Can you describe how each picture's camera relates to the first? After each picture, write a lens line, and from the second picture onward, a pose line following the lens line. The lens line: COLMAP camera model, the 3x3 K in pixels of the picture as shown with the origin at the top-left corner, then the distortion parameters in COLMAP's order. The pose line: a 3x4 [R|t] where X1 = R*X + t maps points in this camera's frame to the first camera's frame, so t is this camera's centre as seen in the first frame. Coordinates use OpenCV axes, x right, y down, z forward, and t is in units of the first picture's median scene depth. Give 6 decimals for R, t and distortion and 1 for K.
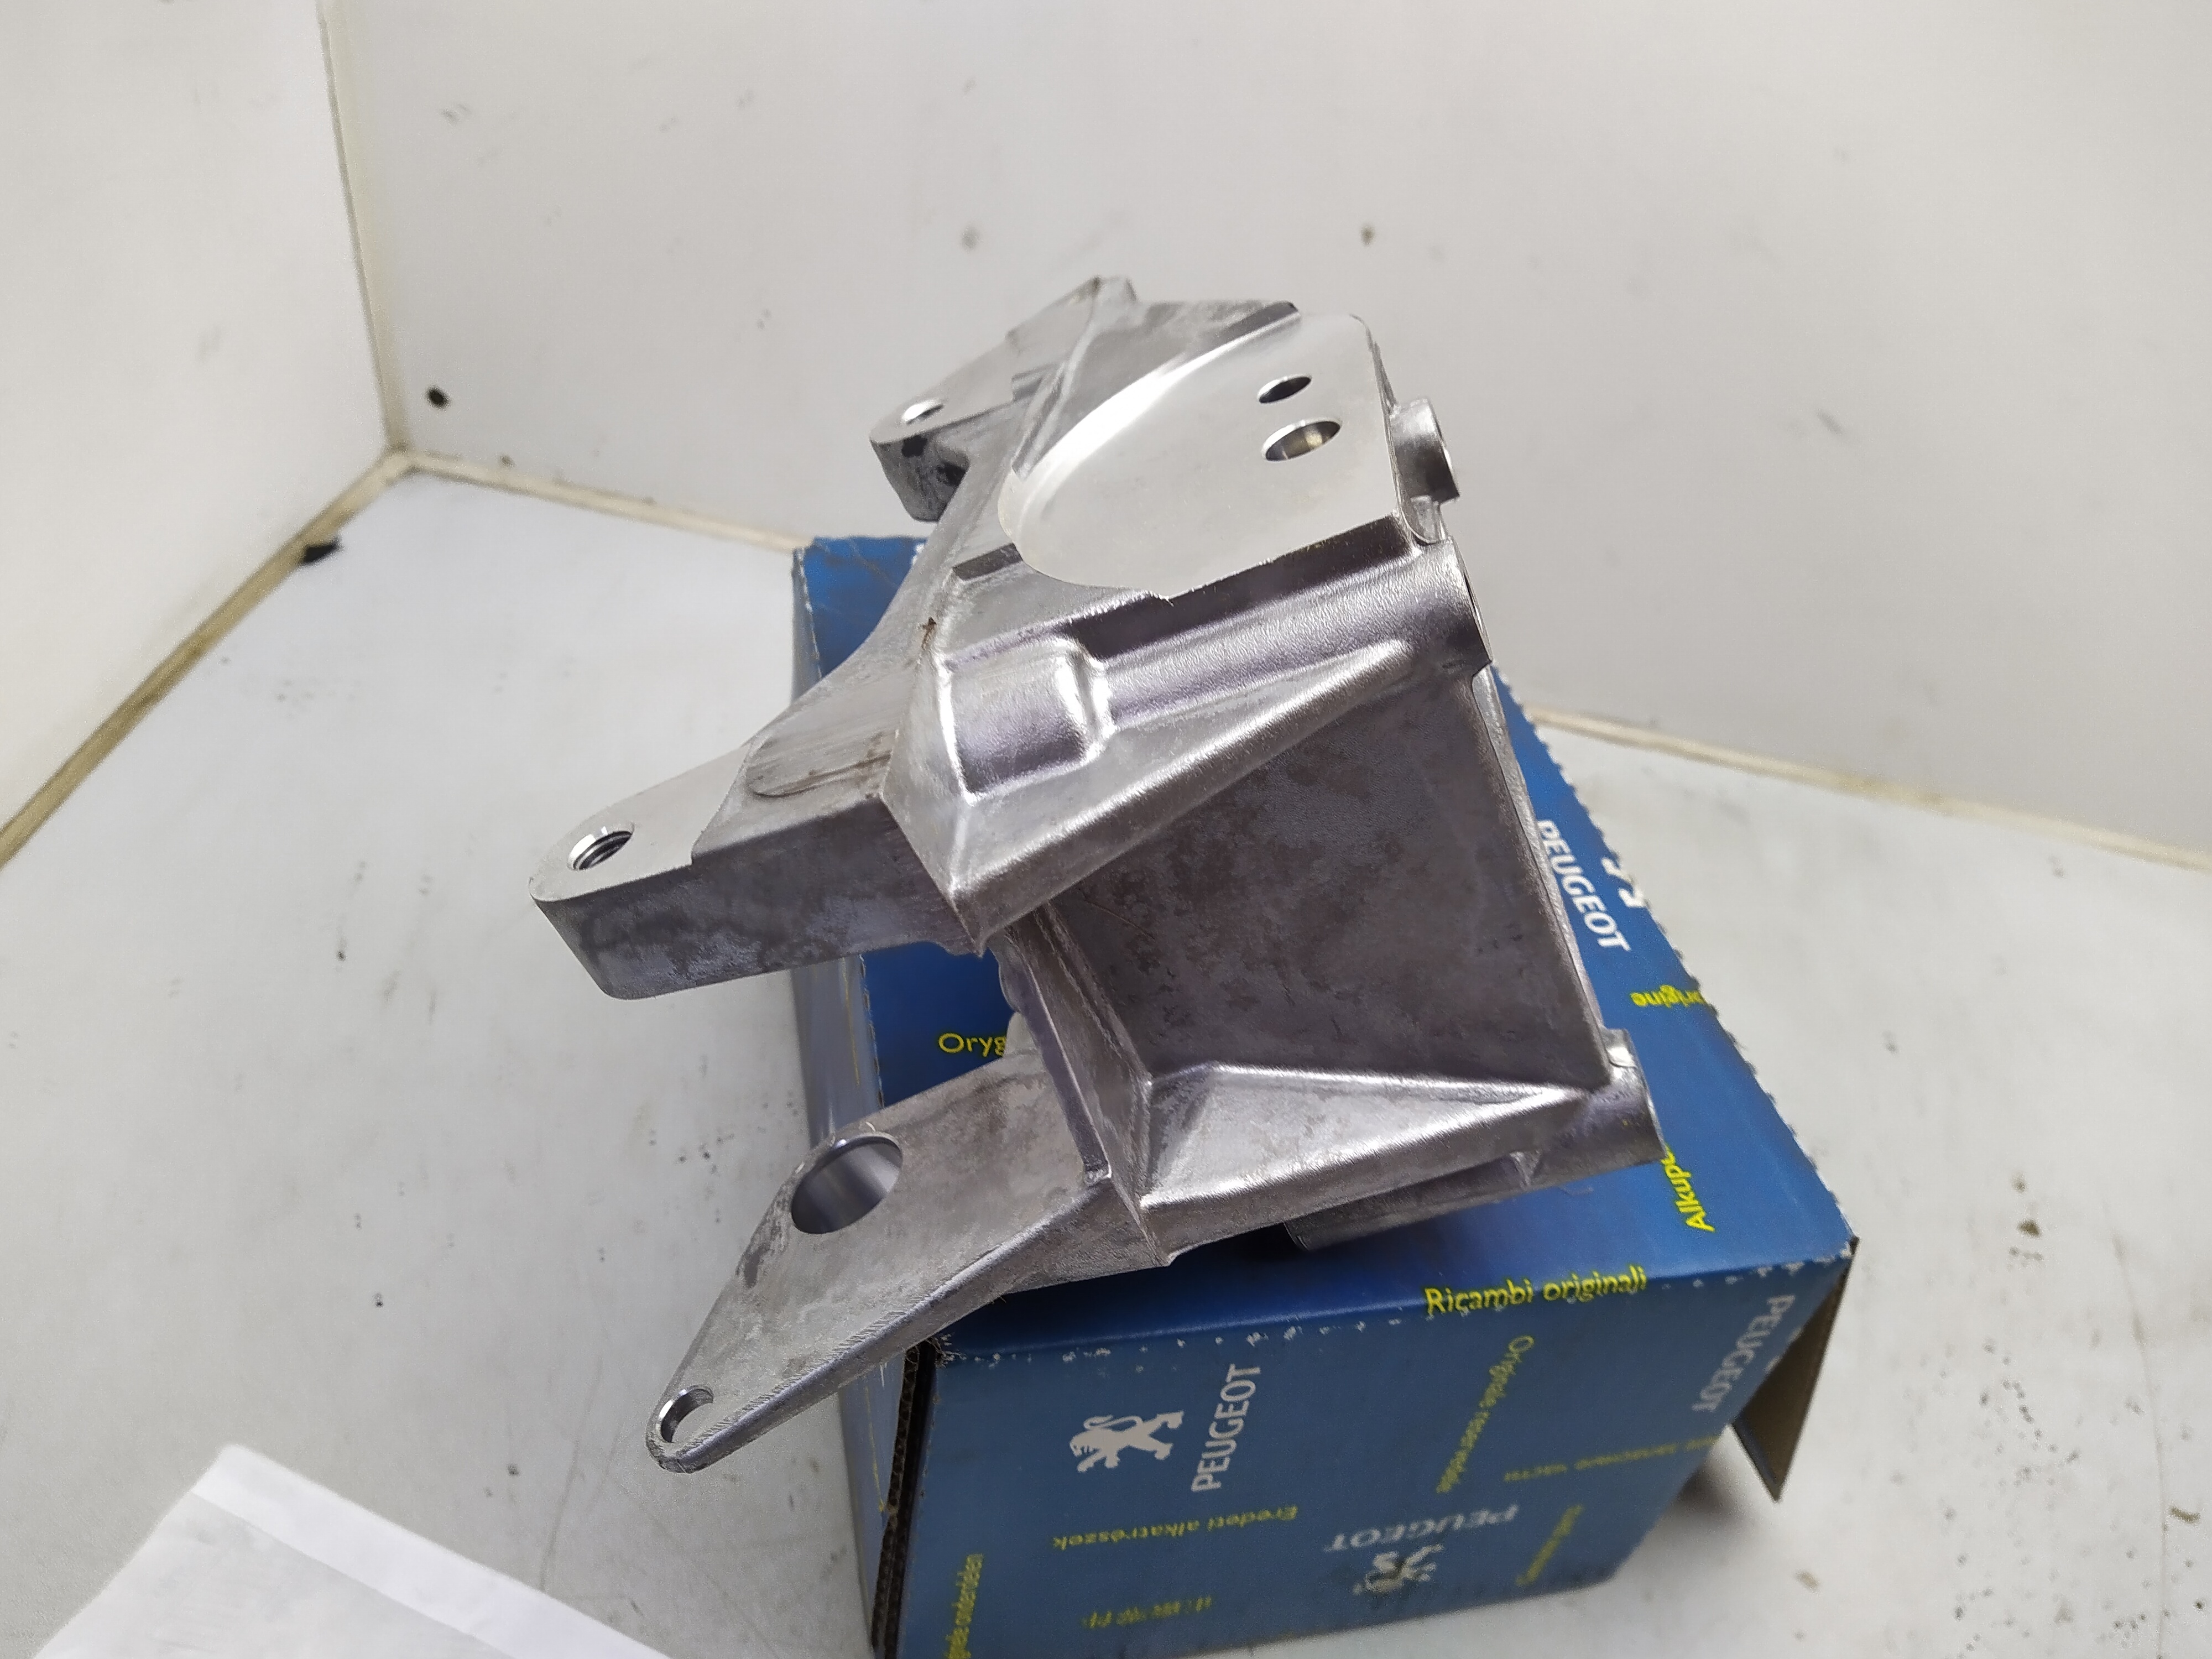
lens RADIAL K [[1357.5, 0, 1106.2], [0, 1357.5, 741.1], [0, 0, 1]] dist [0.050262, -0.060866]
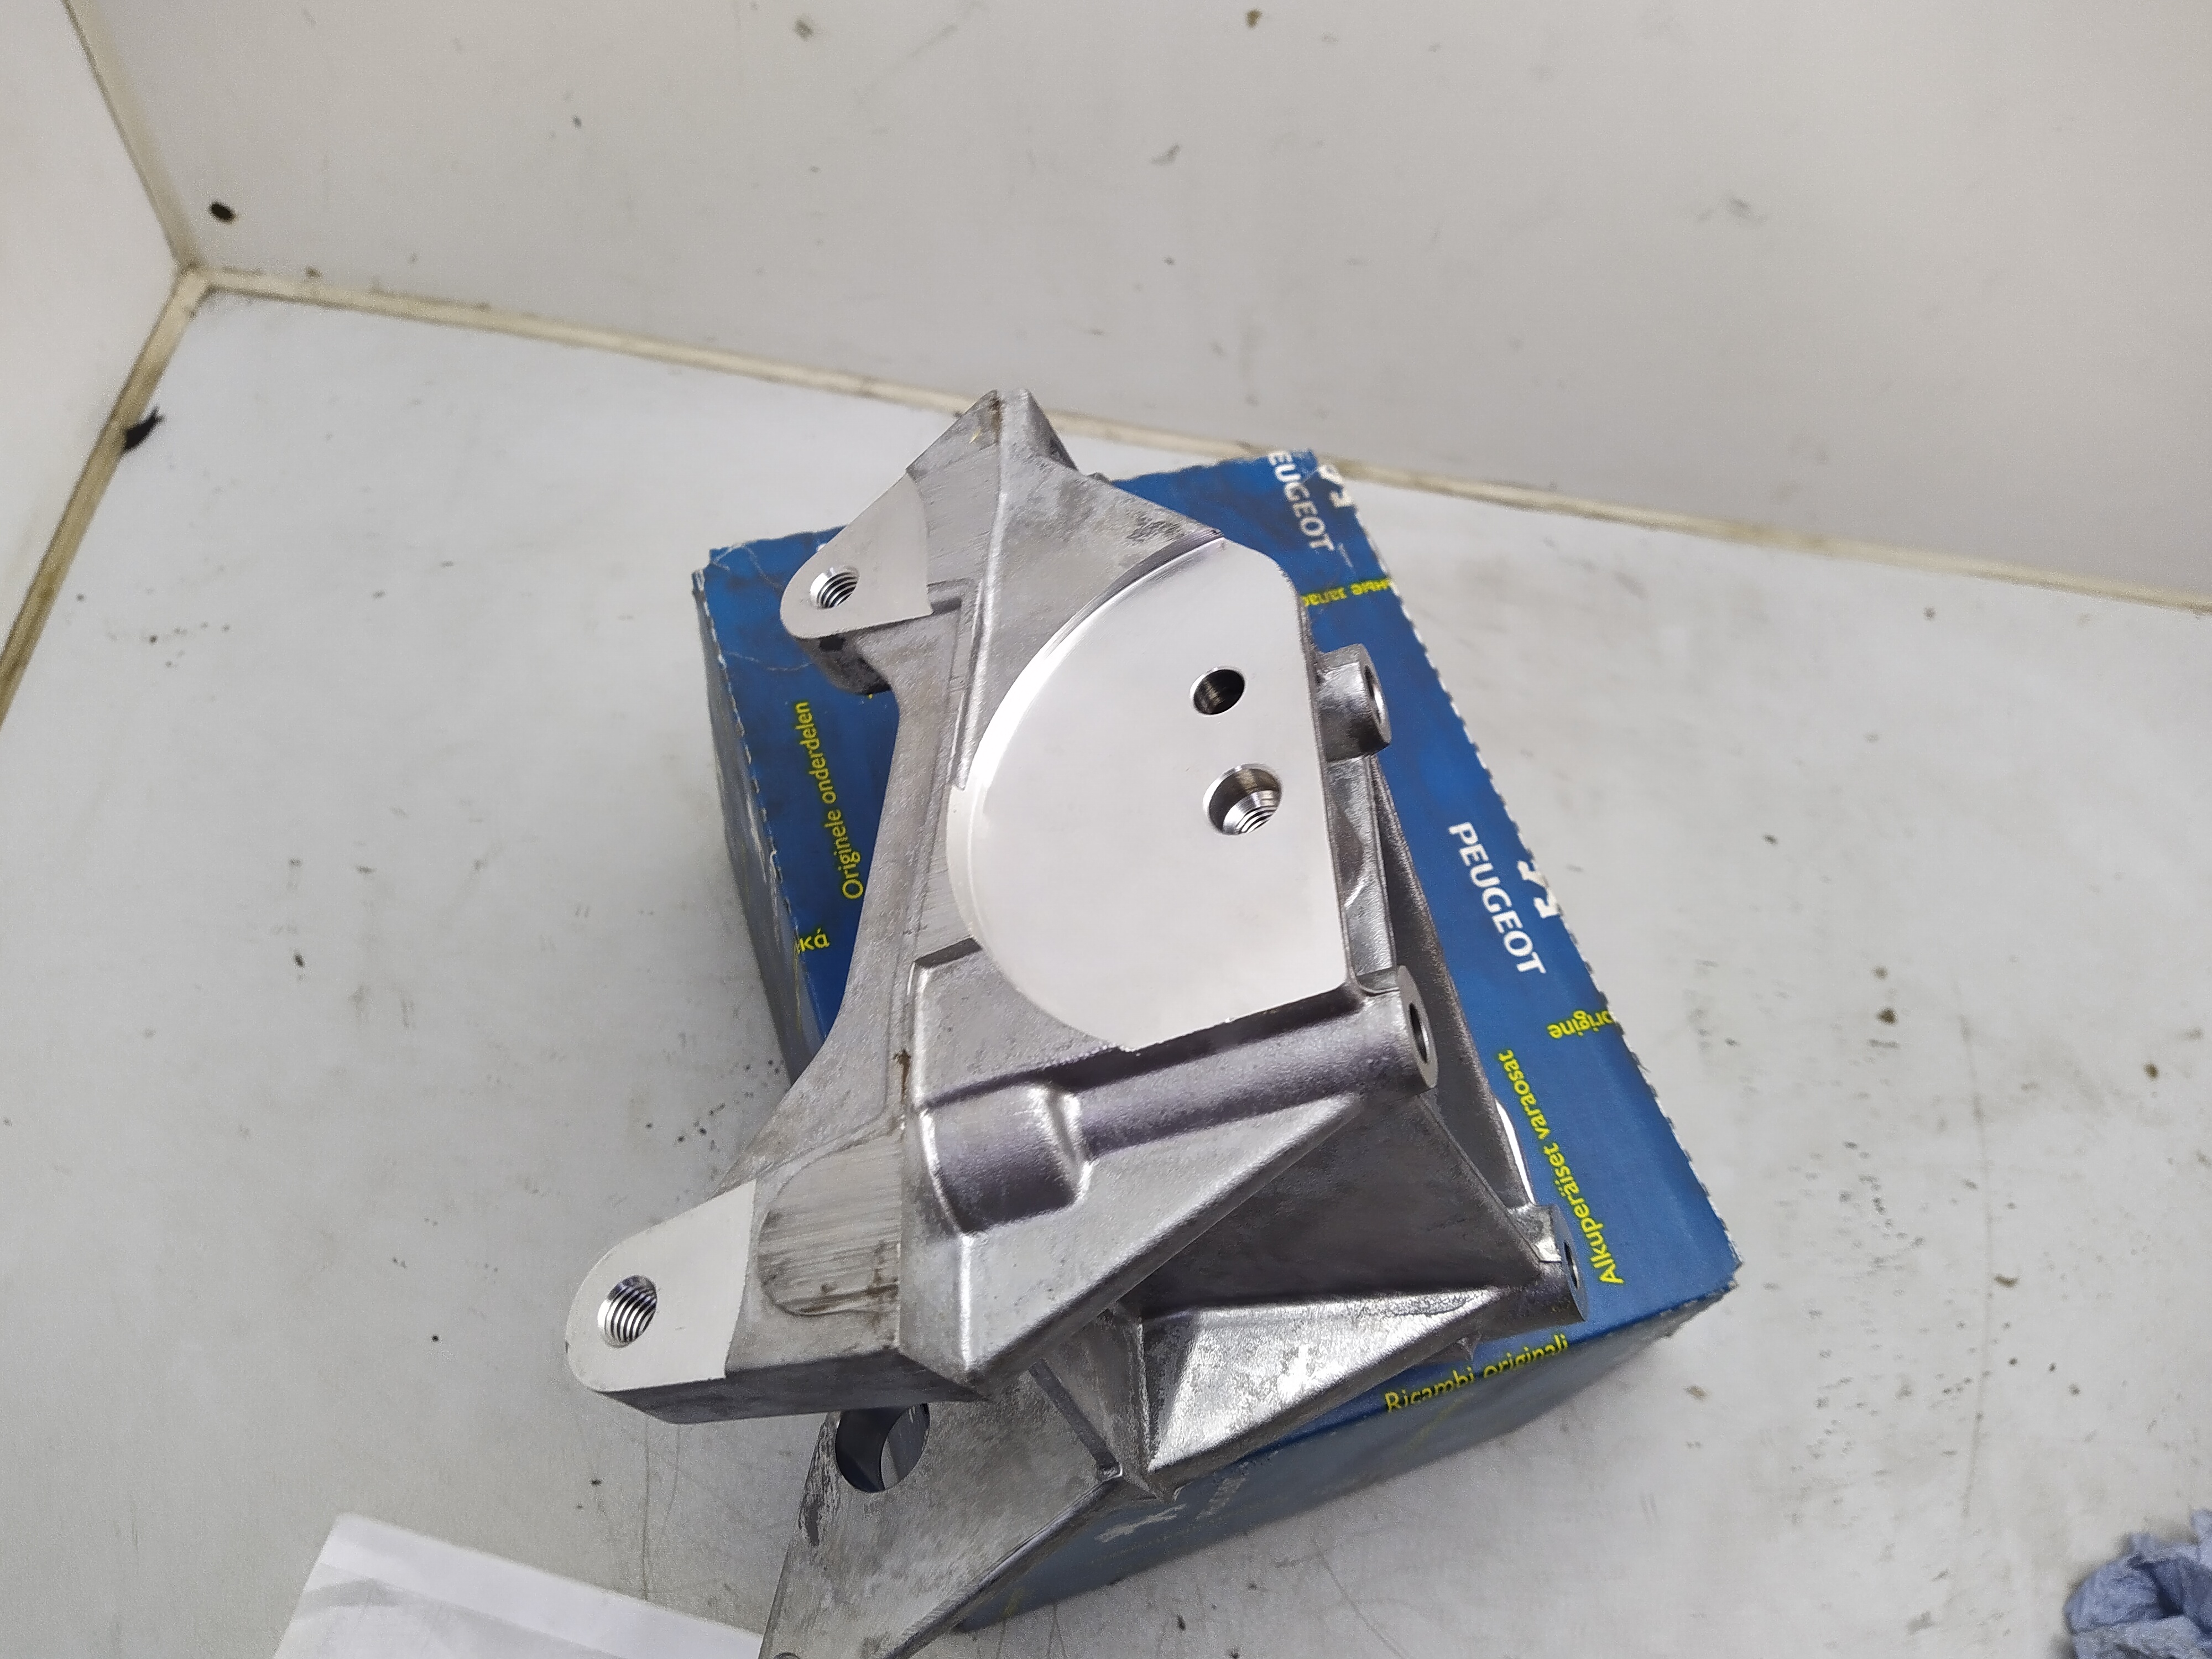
lens RADIAL K [[1357.5, 0, 1106.2], [0, 1357.5, 741.1], [0, 0, 1]] dist [0.050262, -0.060866]
pose [[0.992613, -0.109037, 0.053211, -0.003023], [0.092022, 0.962416, 0.255514, -0.416125], [-0.079071, -0.248730, 0.965340, 0.027826]]
